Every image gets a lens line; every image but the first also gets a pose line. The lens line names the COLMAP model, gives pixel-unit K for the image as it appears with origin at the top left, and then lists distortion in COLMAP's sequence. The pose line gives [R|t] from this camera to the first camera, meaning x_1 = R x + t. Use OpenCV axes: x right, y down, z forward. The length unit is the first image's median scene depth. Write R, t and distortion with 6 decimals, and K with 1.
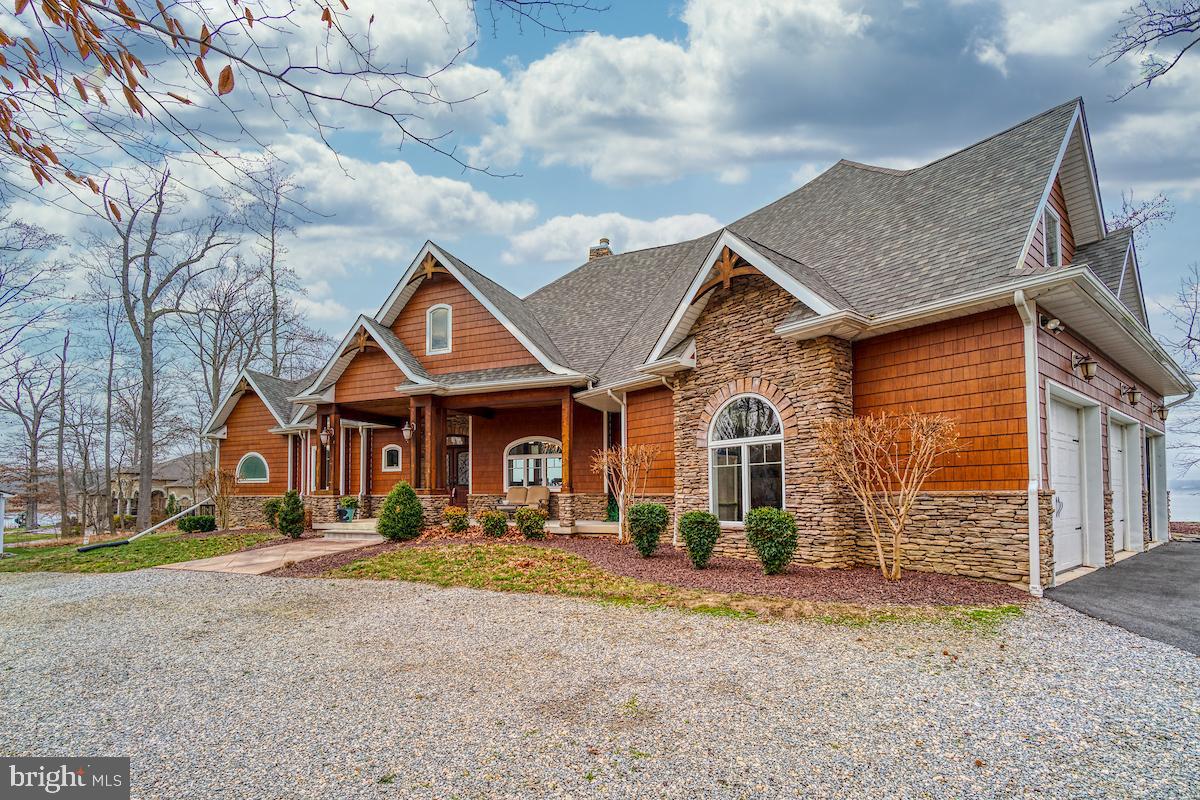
lens RADIAL K [[504.1, 0, 592.7], [0, 504.1, 389.9], [0, 0, 1]] dist [-0.003341, -0.000202]
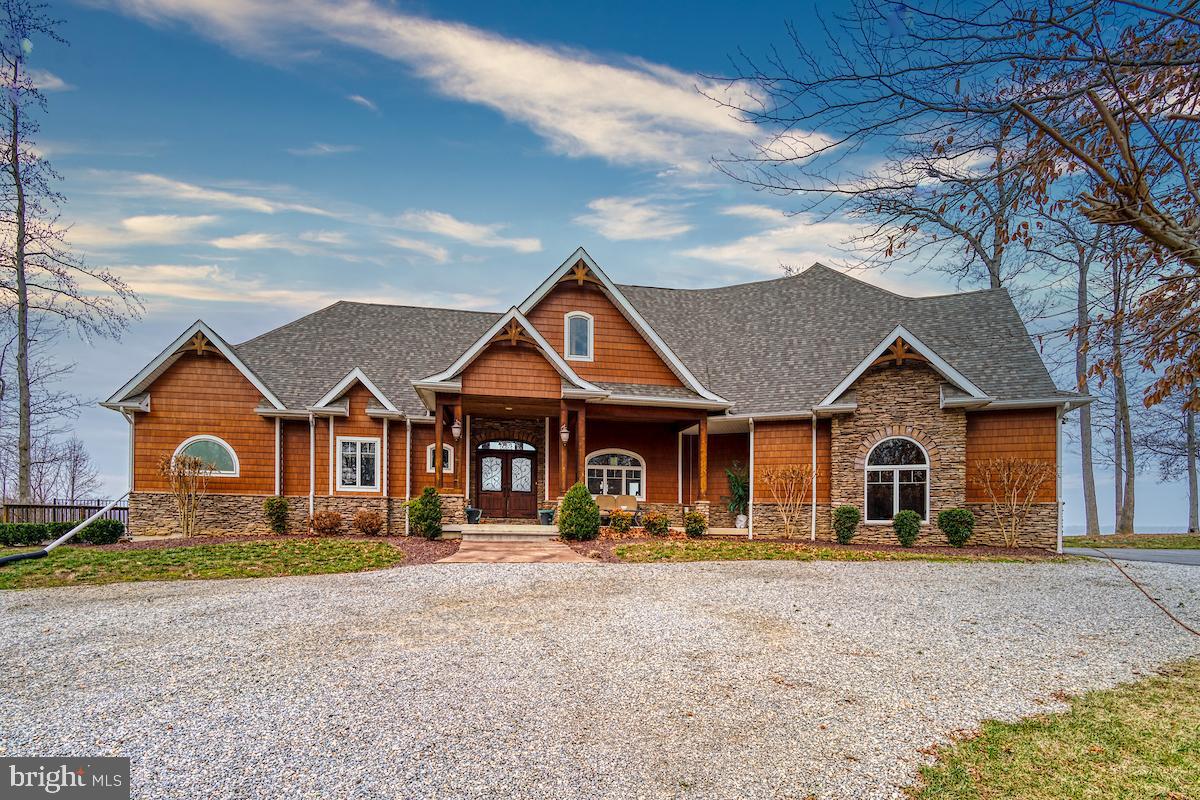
lens RADIAL K [[549.9, 0, 601.4], [0, 549.9, 409.3], [0, 0, 1]] dist [-0.004383, 0.000068]
pose [[0.858468, 0.122089, 0.498123, -1.161831], [-0.122234, 0.991970, -0.032472, 0.081462], [-0.498088, -0.033012, 0.866498, 0.019462]]
